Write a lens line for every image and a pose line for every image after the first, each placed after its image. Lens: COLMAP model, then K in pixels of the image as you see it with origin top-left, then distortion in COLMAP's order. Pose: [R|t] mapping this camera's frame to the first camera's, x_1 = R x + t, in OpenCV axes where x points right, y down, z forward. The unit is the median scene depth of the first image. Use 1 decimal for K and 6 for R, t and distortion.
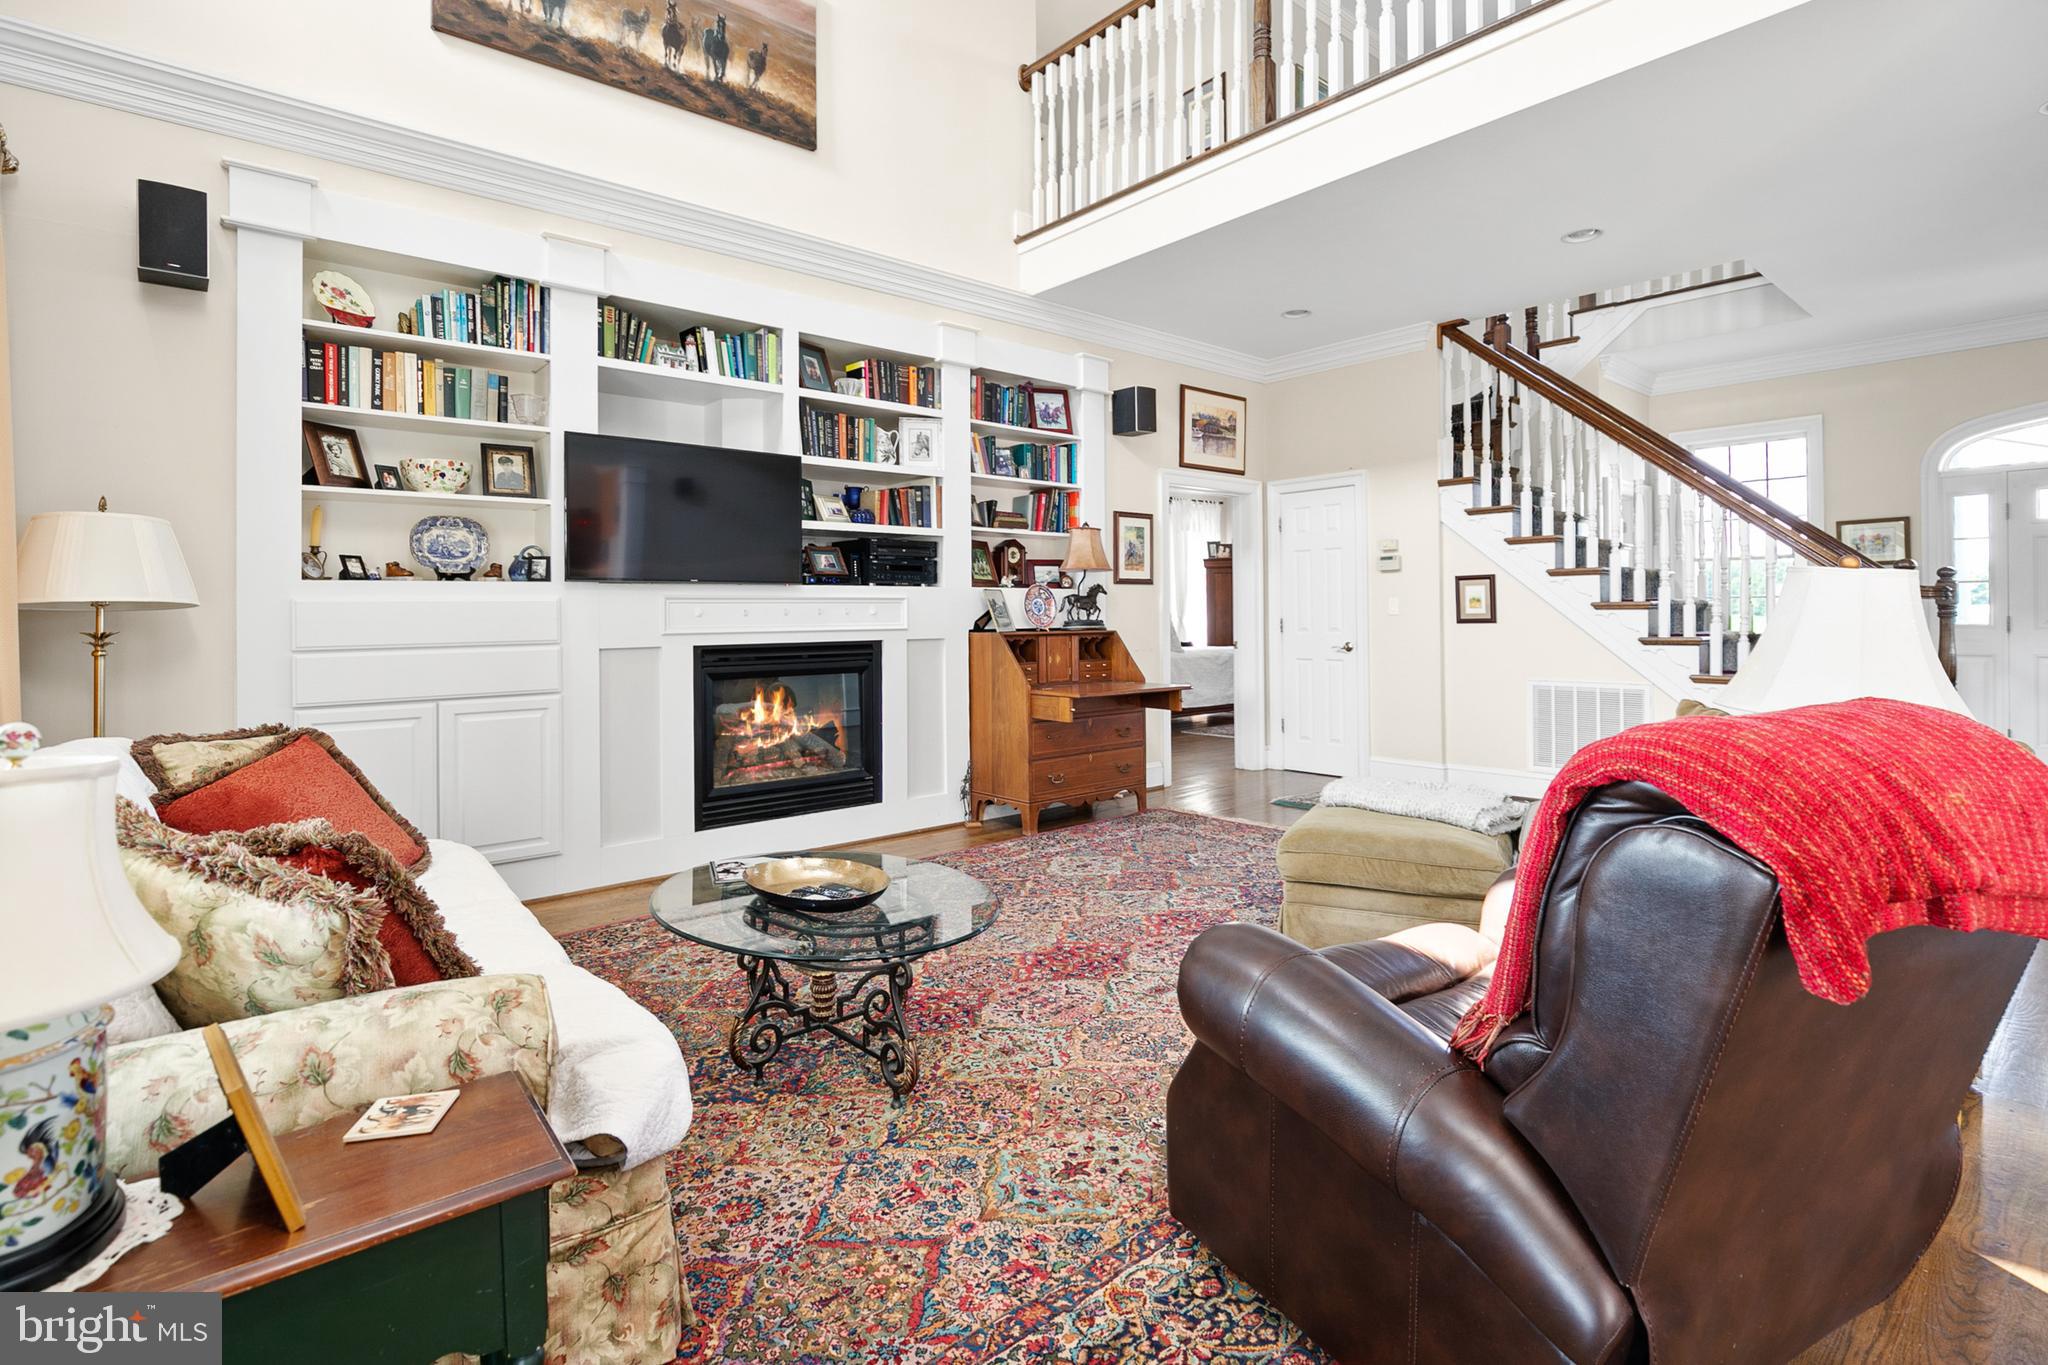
lens RADIAL K [[980.6, 0, 1036.9], [0, 980.6, 614.2], [0, 0, 1]] dist [-0.019134, 0.001836]
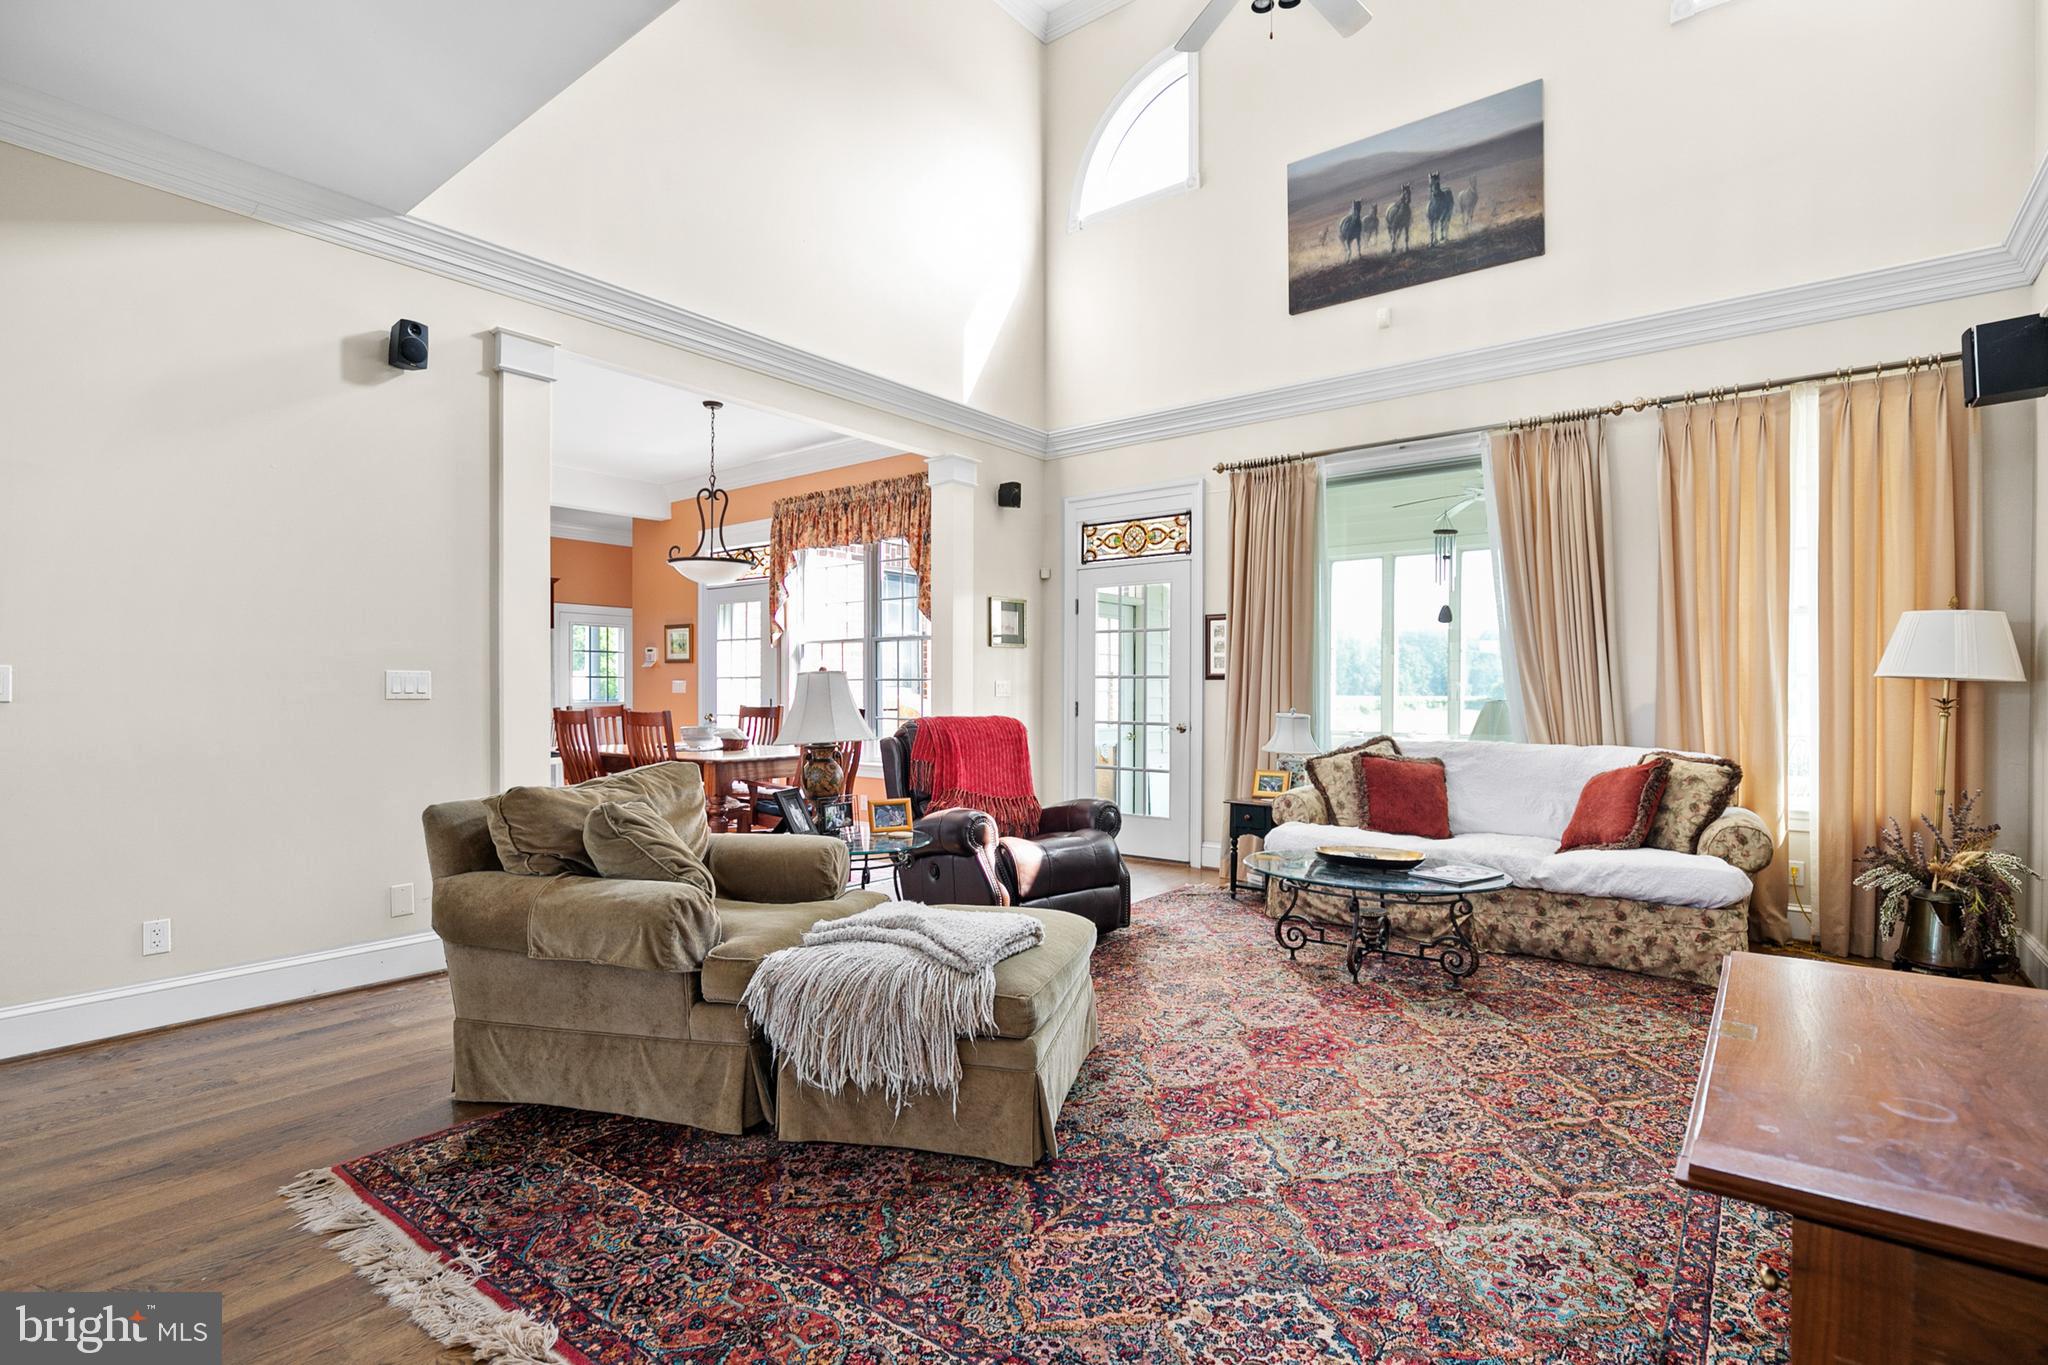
lens RADIAL K [[977.2, 0, 1029.6], [0, 977.2, 689.4], [0, 0, 1]] dist [-0.013429, -0.000148]
pose [[-0.980999, 0.006911, -0.193890, 0.350798], [0.006400, 0.999974, 0.003258, -0.003881], [0.193908, 0.001955, -0.981018, 1.371690]]
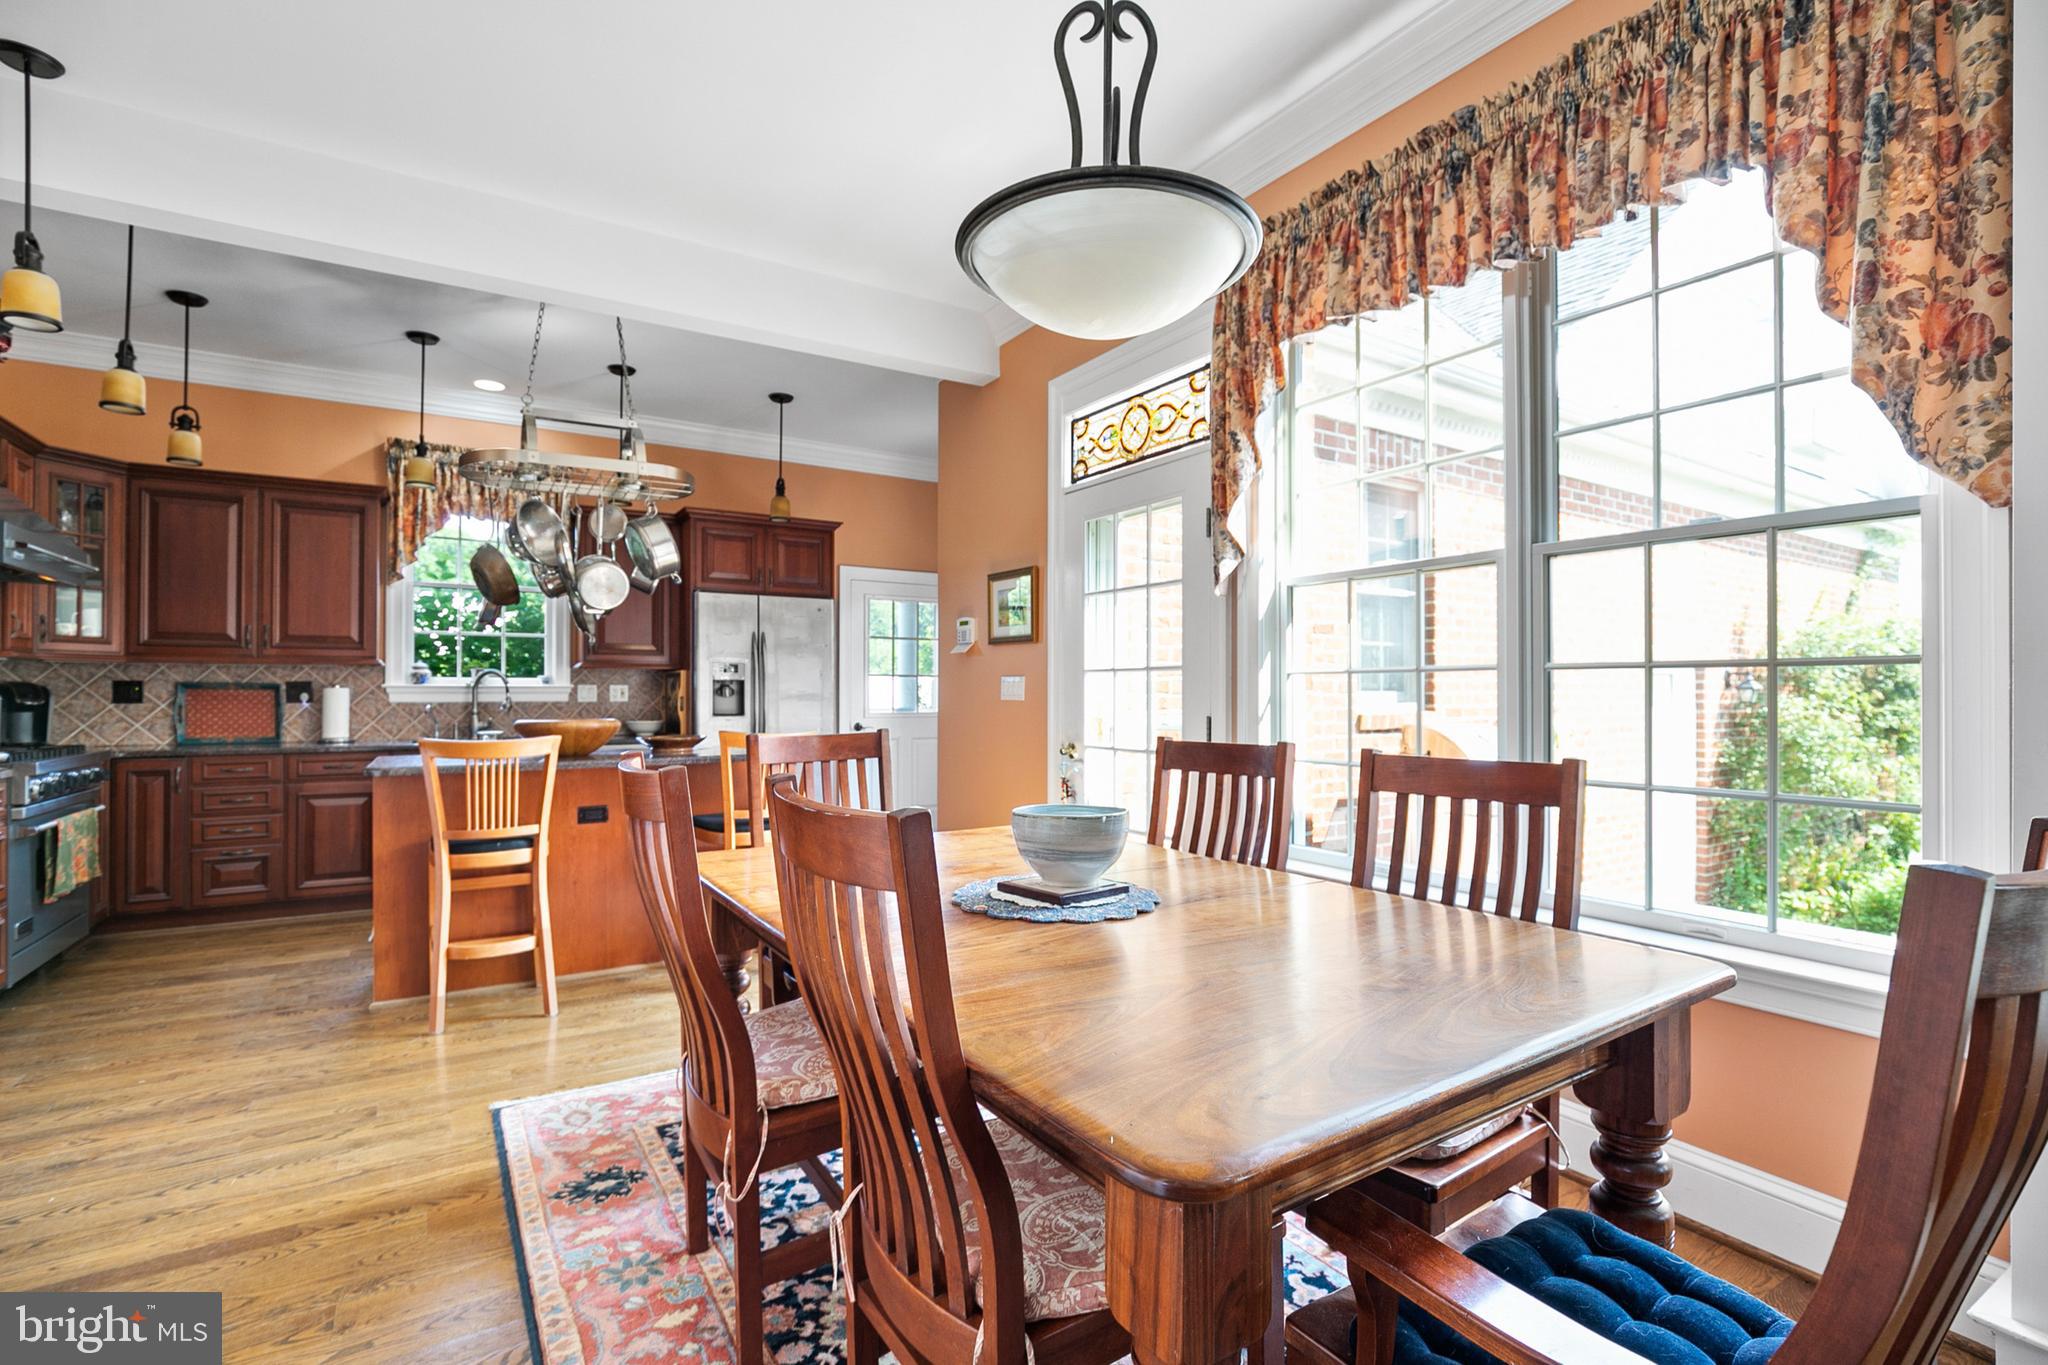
lens RADIAL K [[934.4, 0, 1020.3], [0, 934.4, 682.6], [0, 0, 1]] dist [-0.015521, 0.004958]
pose [[-0.987928, 0.006127, 0.154795, 0.433716], [0.004489, 0.999930, -0.010927, -0.003687], [-0.154851, -0.010101, -0.987886, 0.775895]]
